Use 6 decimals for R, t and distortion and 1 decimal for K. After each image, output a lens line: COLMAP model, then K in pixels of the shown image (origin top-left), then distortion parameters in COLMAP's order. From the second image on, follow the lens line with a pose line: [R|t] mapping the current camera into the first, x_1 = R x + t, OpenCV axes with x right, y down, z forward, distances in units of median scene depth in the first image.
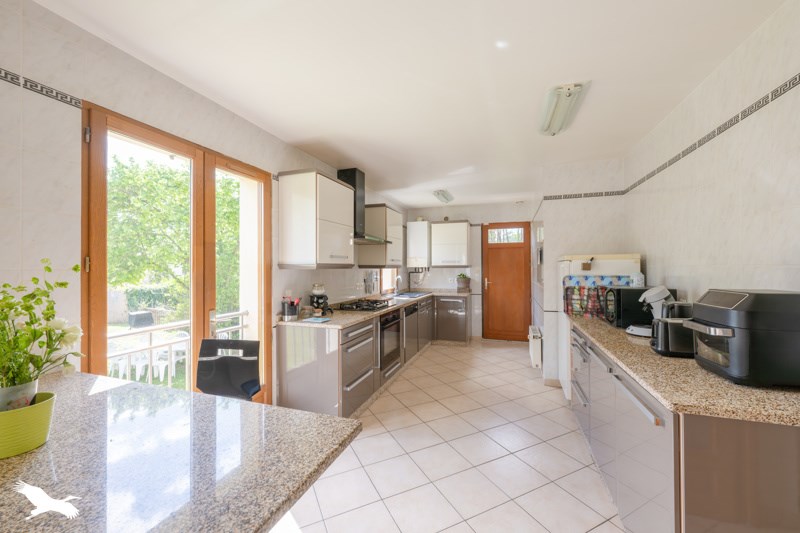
lens RADIAL K [[323.7, 0, 400.0], [0, 323.7, 266.5], [0, 0, 1]] dist [0.001825, 0.000173]
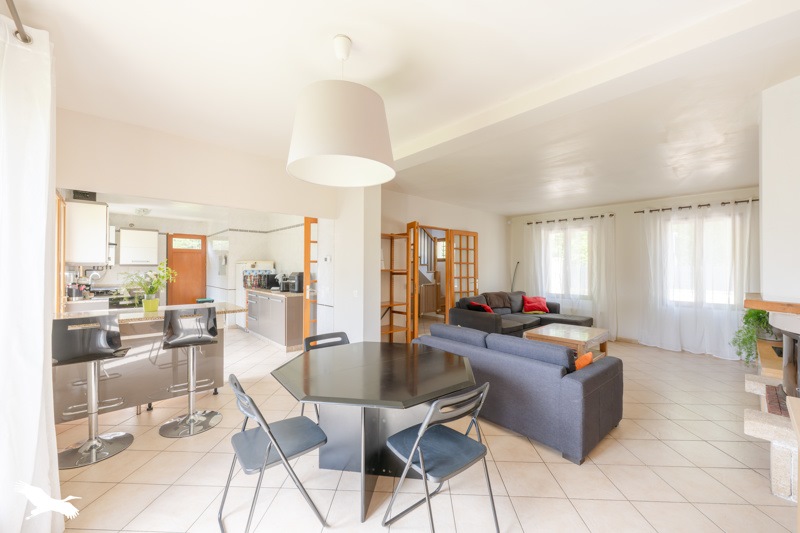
lens RADIAL K [[323.7, 0, 400.0], [0, 323.7, 266.5], [0, 0, 1]] dist [0.001825, 0.000173]
pose [[0.500059, 0.009281, 0.865941, -0.747629], [-0.009634, 0.999940, -0.005154, 0.003409], [-0.865938, -0.005765, 0.500119, -0.876176]]
